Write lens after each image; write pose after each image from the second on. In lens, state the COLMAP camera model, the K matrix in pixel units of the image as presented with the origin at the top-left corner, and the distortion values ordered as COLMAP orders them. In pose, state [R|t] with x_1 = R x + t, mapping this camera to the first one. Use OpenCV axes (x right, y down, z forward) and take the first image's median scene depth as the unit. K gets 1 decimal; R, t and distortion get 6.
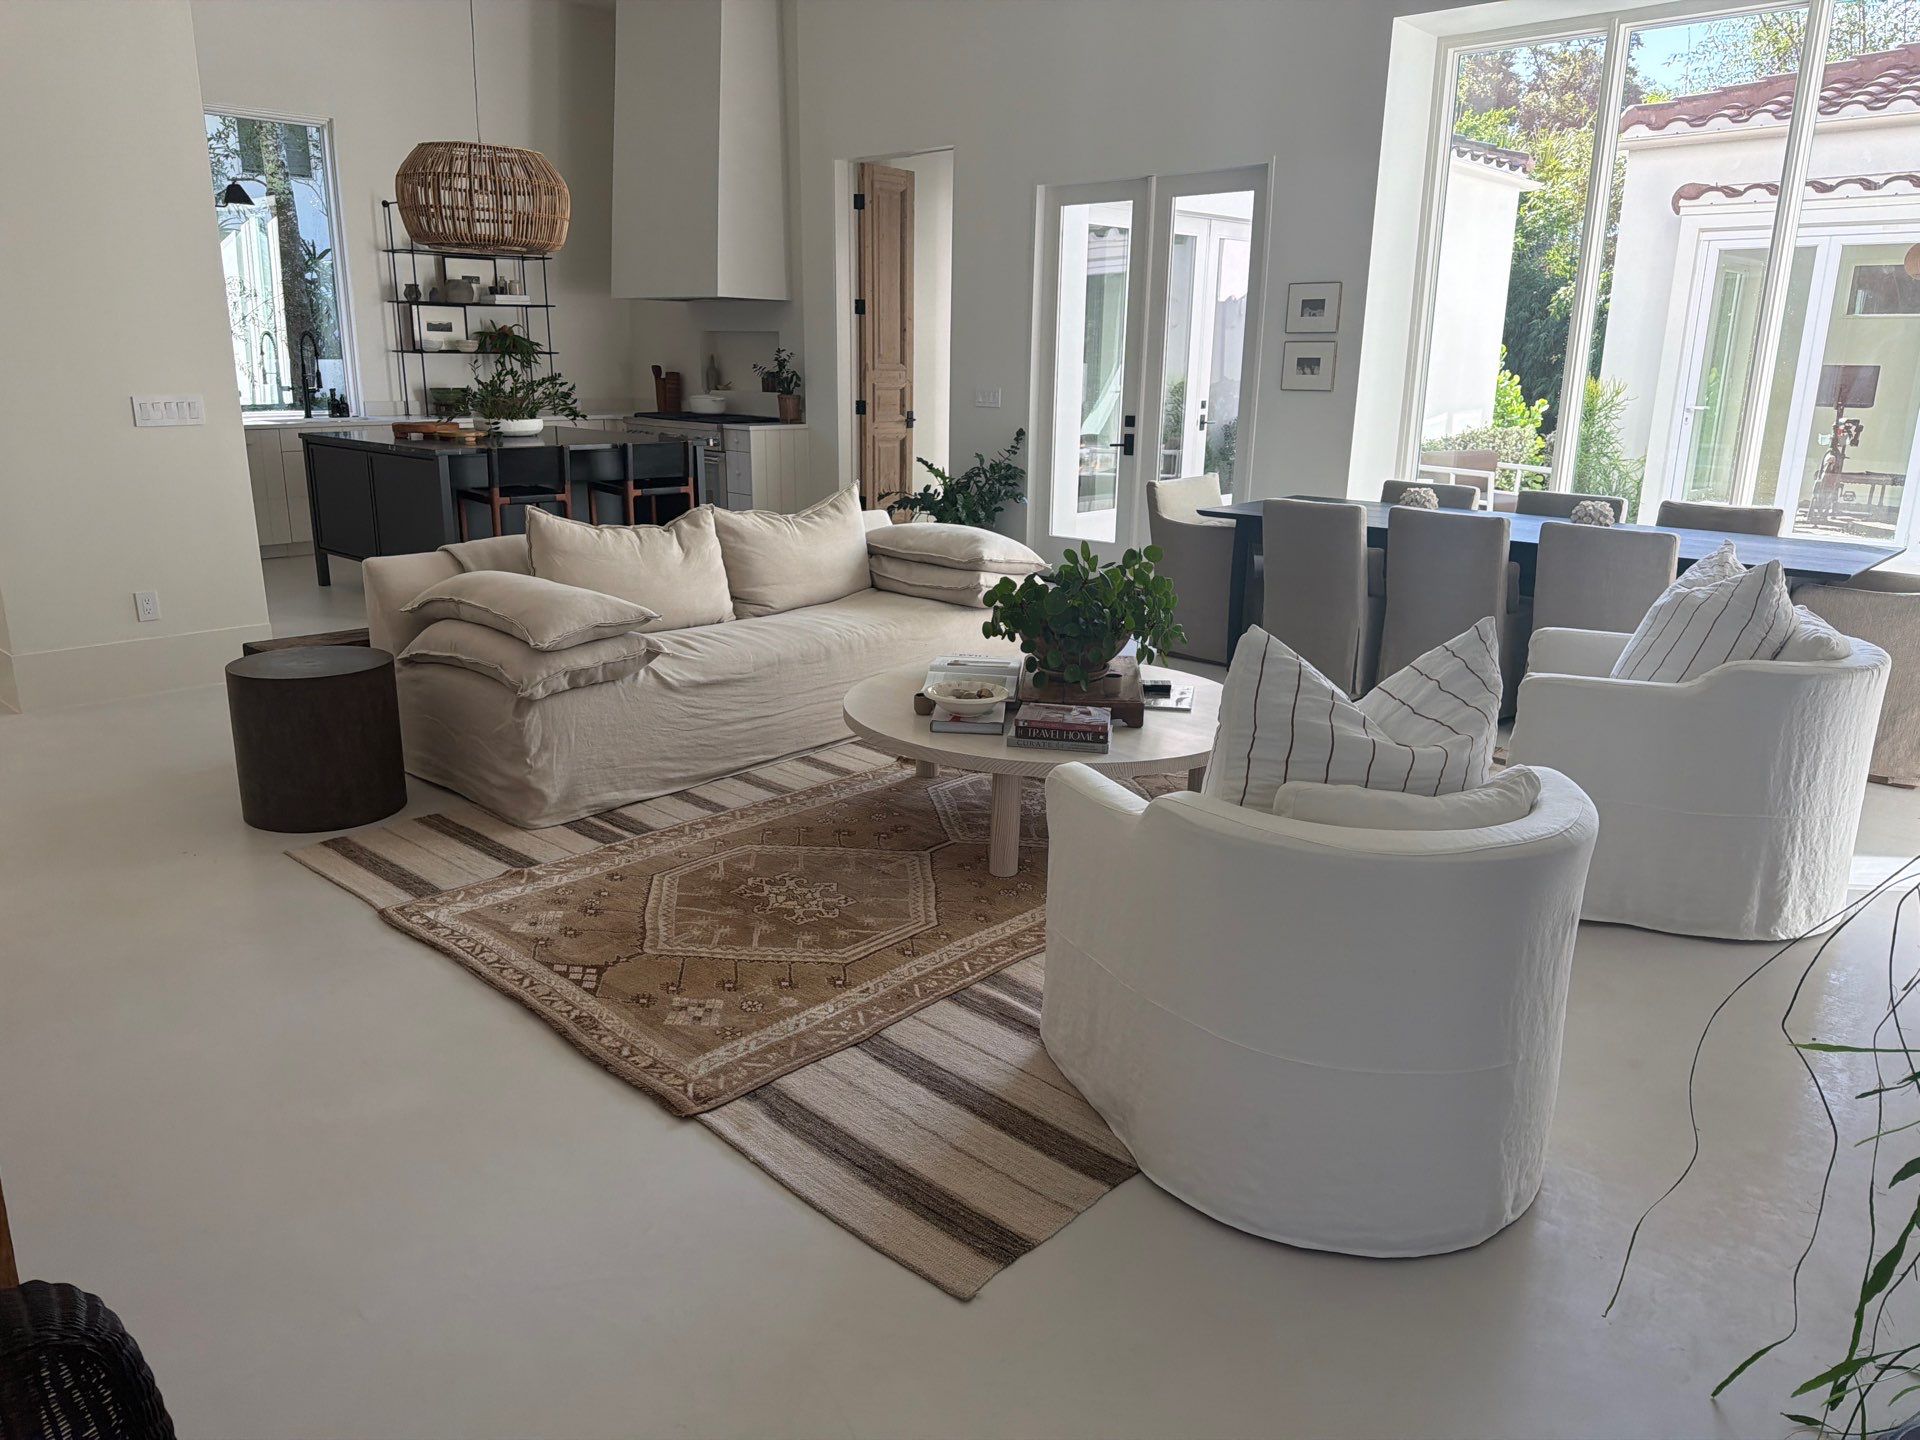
lens RADIAL K [[1348.1, 0, 956.5], [0, 1348.1, 745.0], [0, 0, 1]] dist [0.054319, -0.065061]
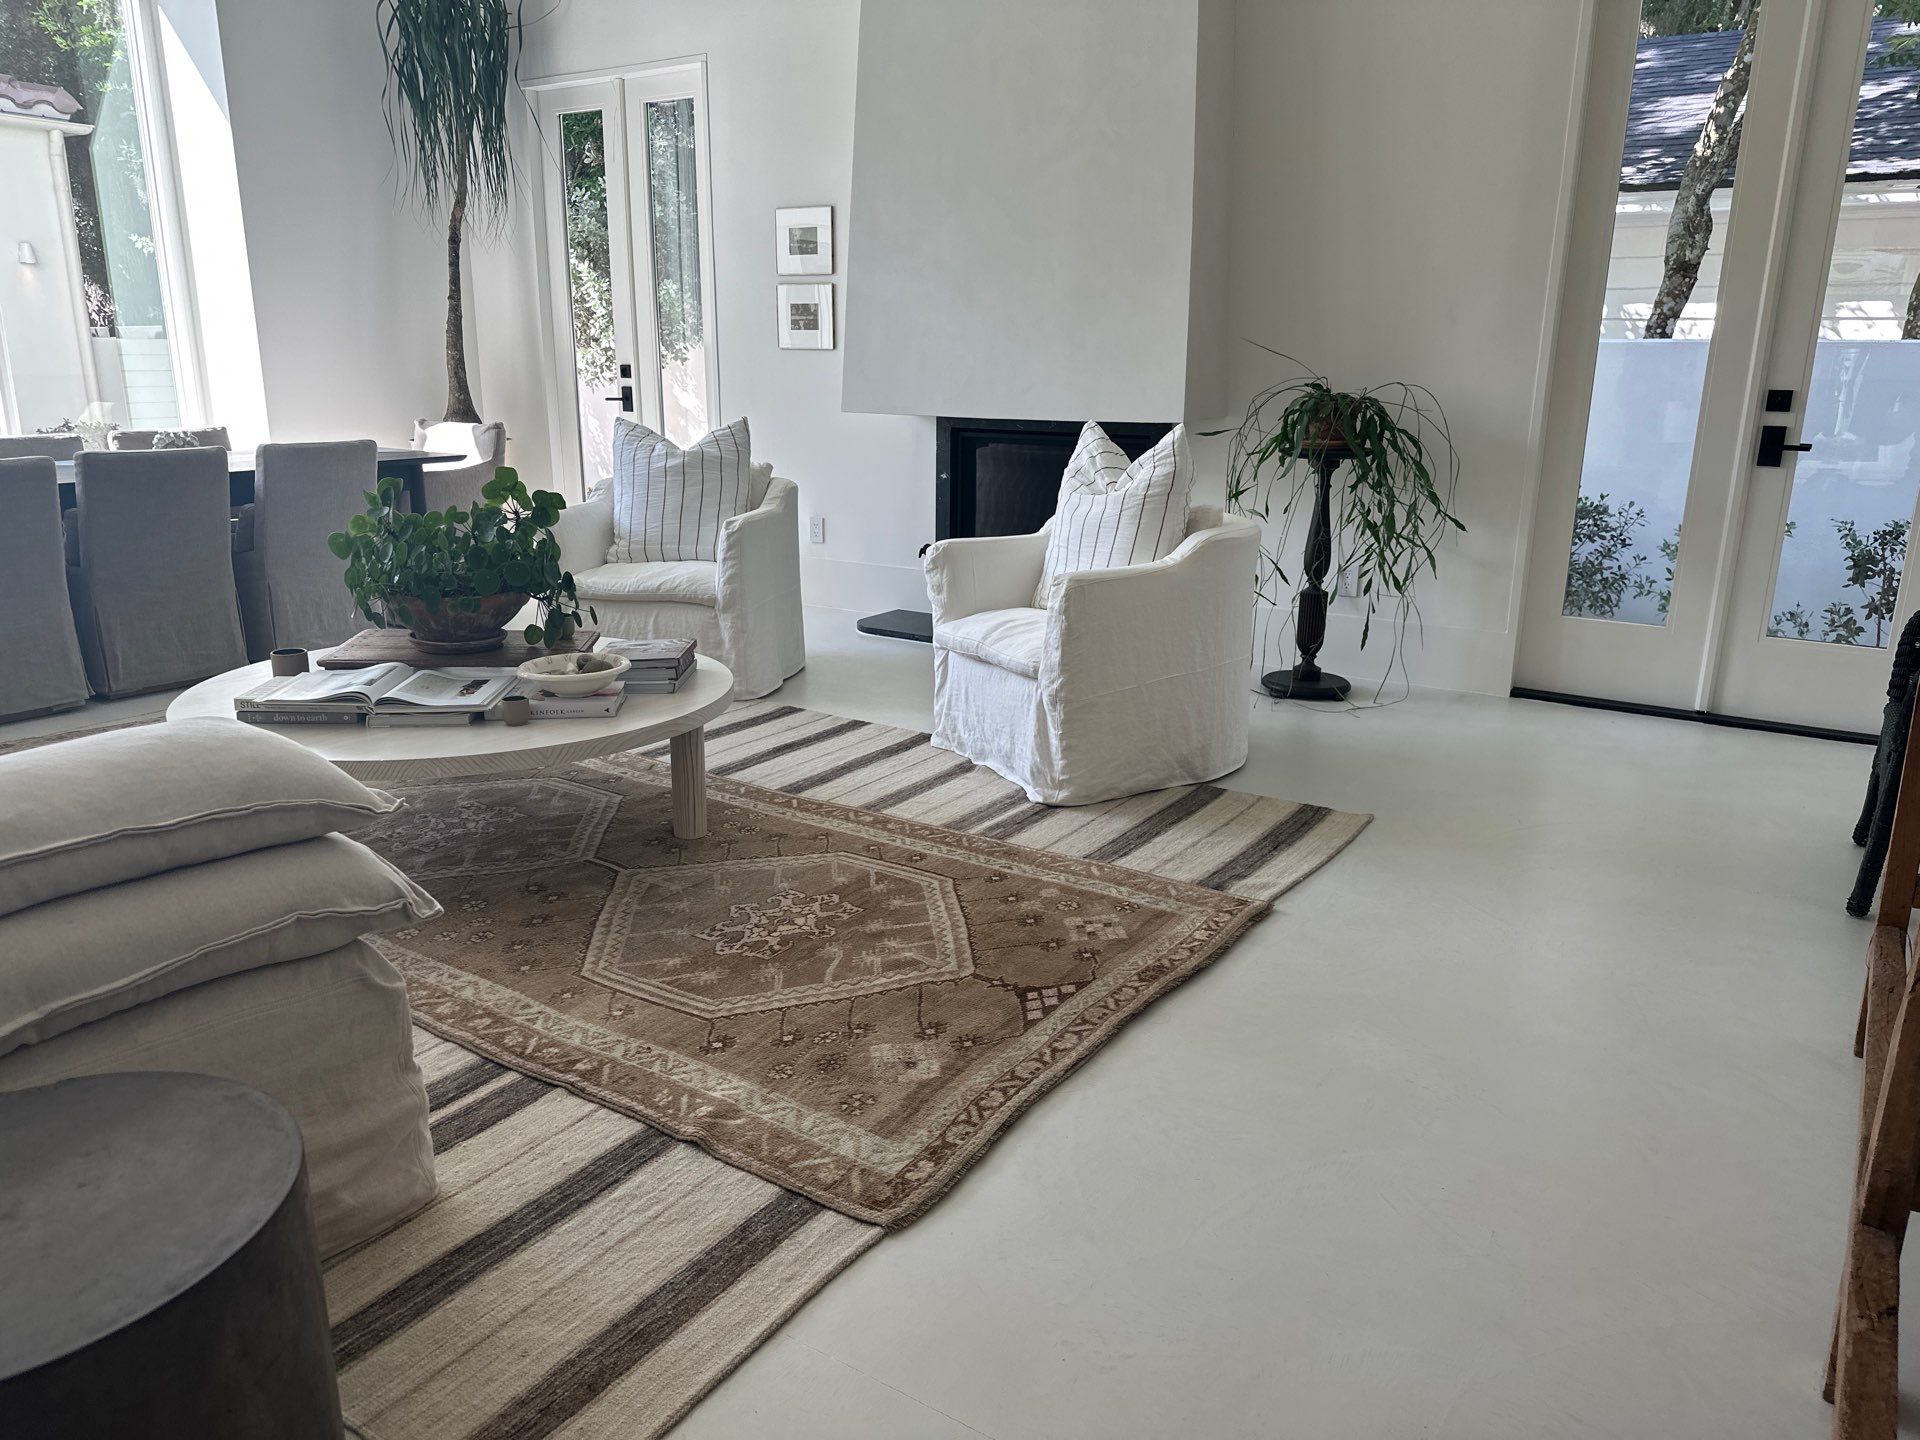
lens RADIAL K [[1348.1, 0, 922.5], [0, 1348.1, 723.0], [0, 0, 1]] dist [0.054319, -0.065061]
pose [[-0.154332, -0.278451, 0.947970, -0.406985], [0.274660, 0.909555, 0.311883, -0.104634], [-0.949075, 0.308503, -0.063894, 0.441582]]
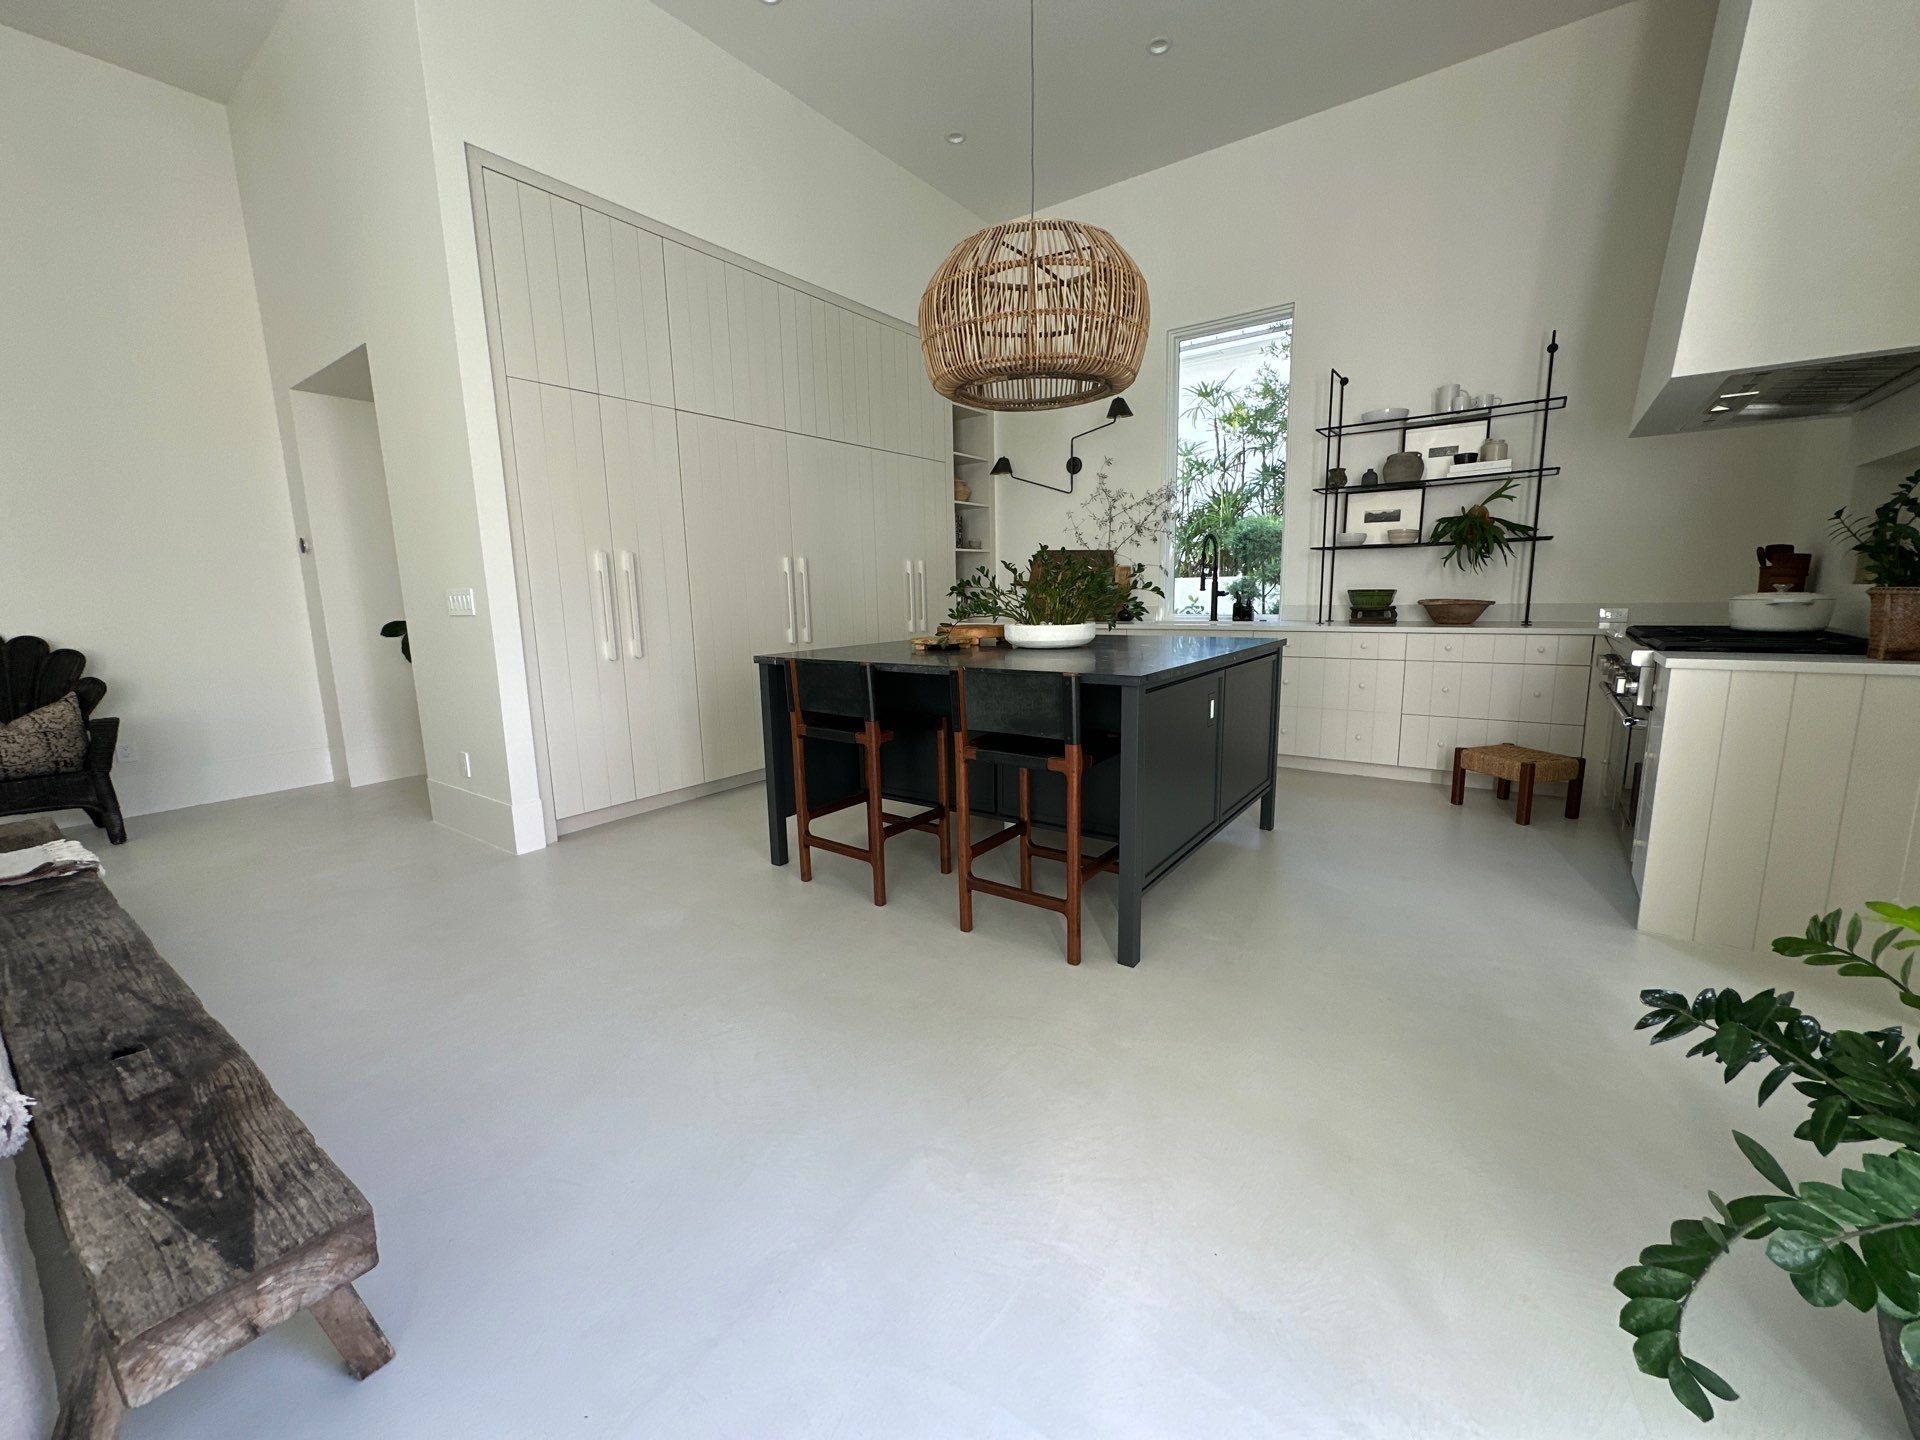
lens RADIAL K [[768.8, 0, 961.8], [0, 768.8, 717.5], [0, 0, 1]] dist [-0.003874, 0.001249]
pose [[0.125708, 0.149377, -0.980757, 0.076750], [-0.254748, 0.960310, 0.113610, -0.236919], [0.958802, 0.235564, 0.158772, 0.942379]]
